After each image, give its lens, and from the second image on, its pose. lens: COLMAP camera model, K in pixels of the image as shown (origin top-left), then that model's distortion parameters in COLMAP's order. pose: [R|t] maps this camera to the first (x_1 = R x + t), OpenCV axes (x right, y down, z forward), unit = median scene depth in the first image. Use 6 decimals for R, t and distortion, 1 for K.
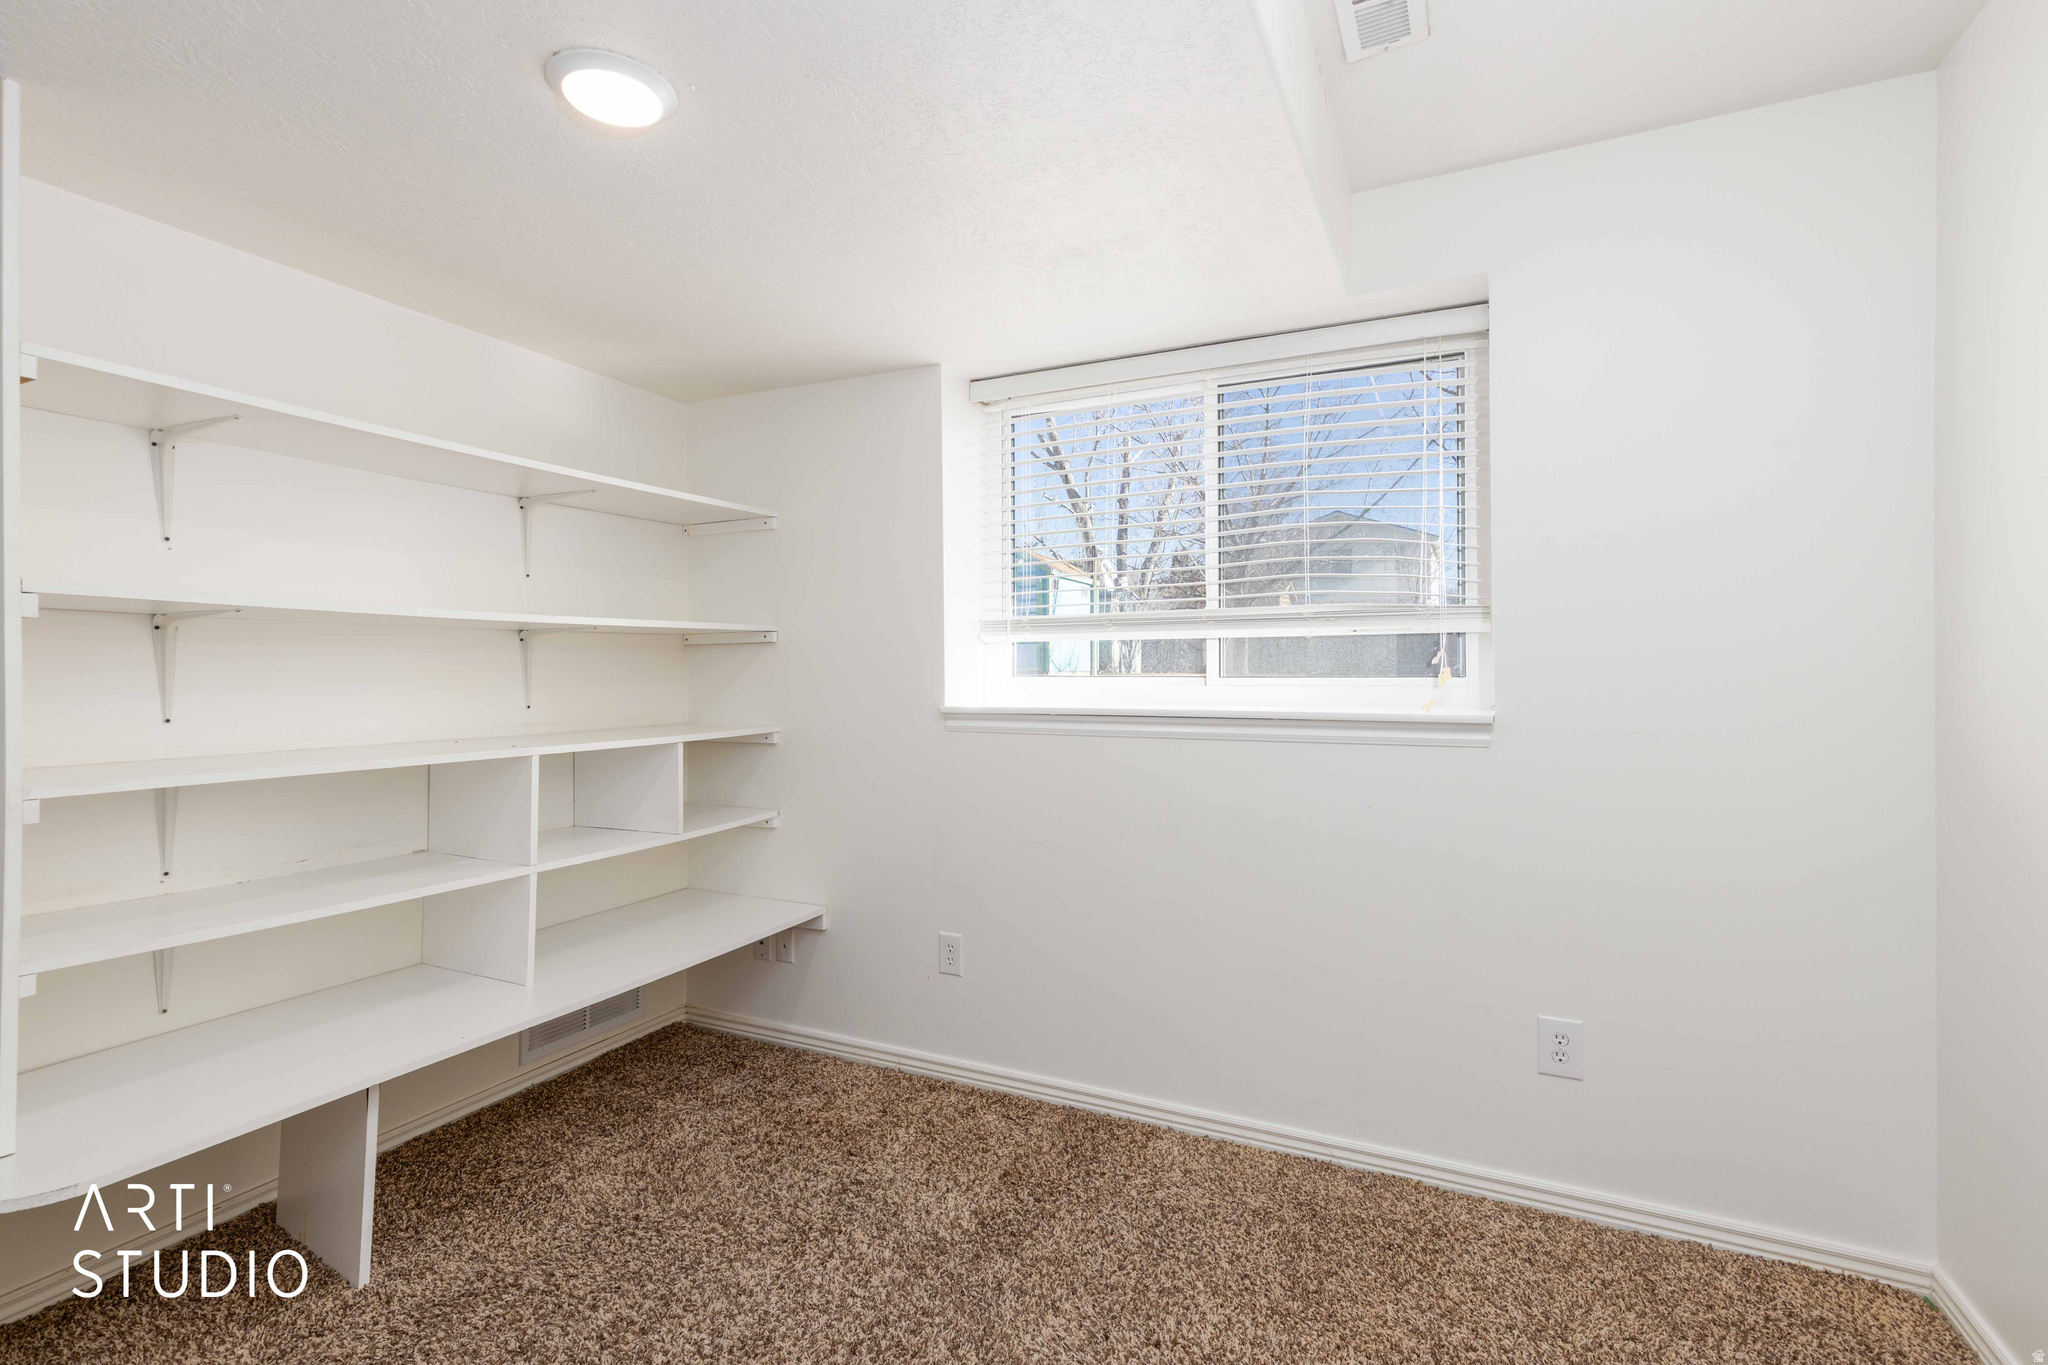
lens RADIAL K [[895.7, 0, 1034.4], [0, 895.7, 668.0], [0, 0, 1]] dist [-0.002411, 0.000198]
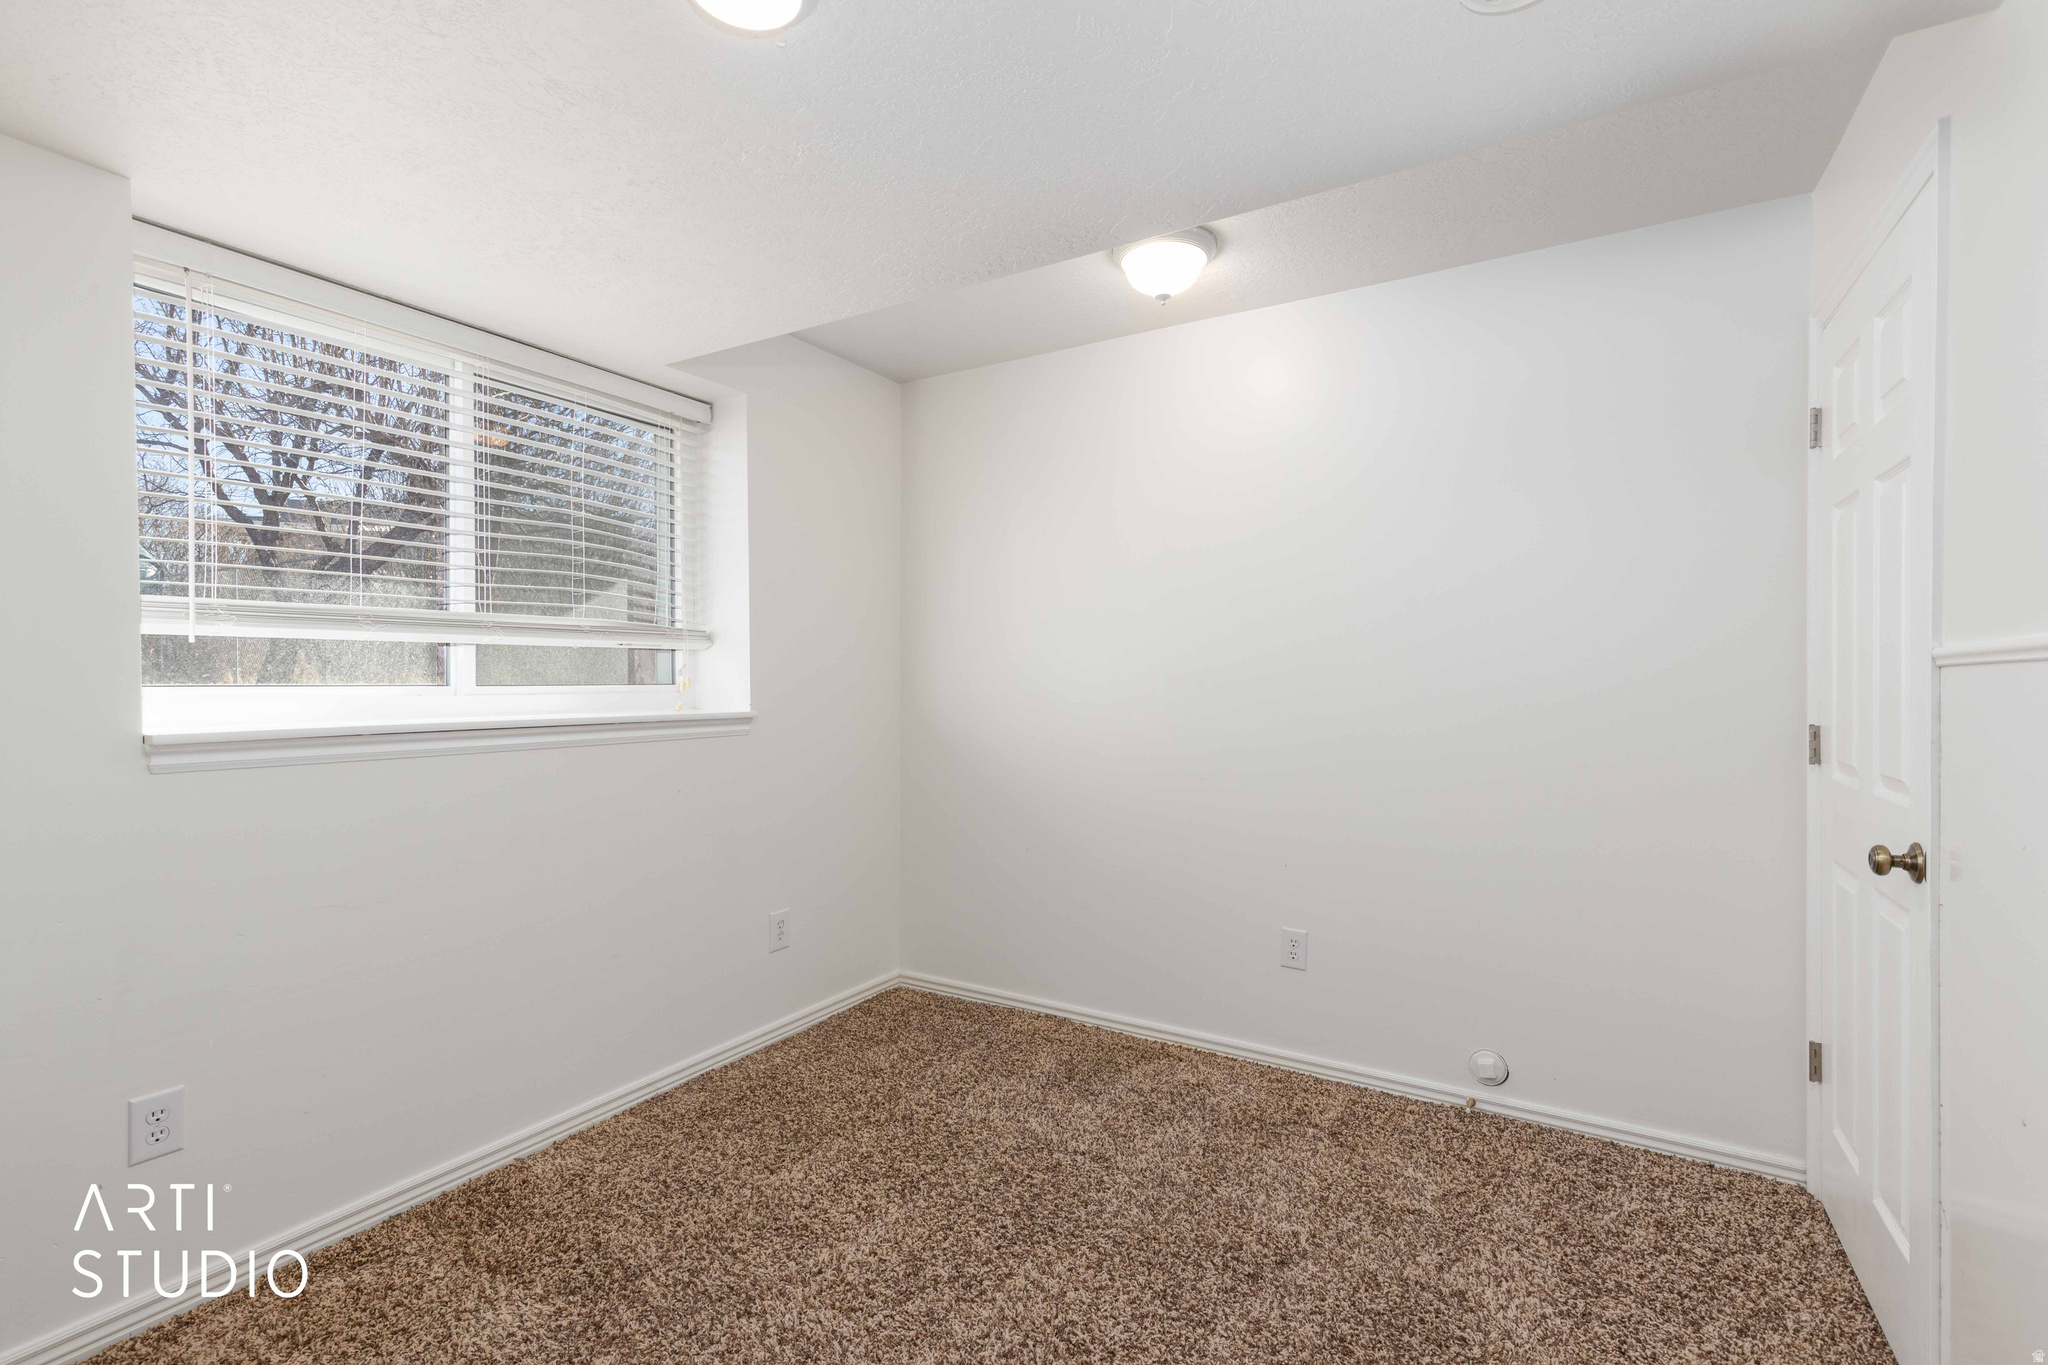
lens RADIAL K [[895.7, 0, 1032.7], [0, 895.7, 685.7], [0, 0, 1]] dist [-0.002411, 0.000198]
pose [[0.103759, -0.003389, 0.994597, -0.729636], [-0.000917, 0.999993, 0.003503, 0.007116], [-0.994602, -0.001275, 0.103755, 0.355508]]
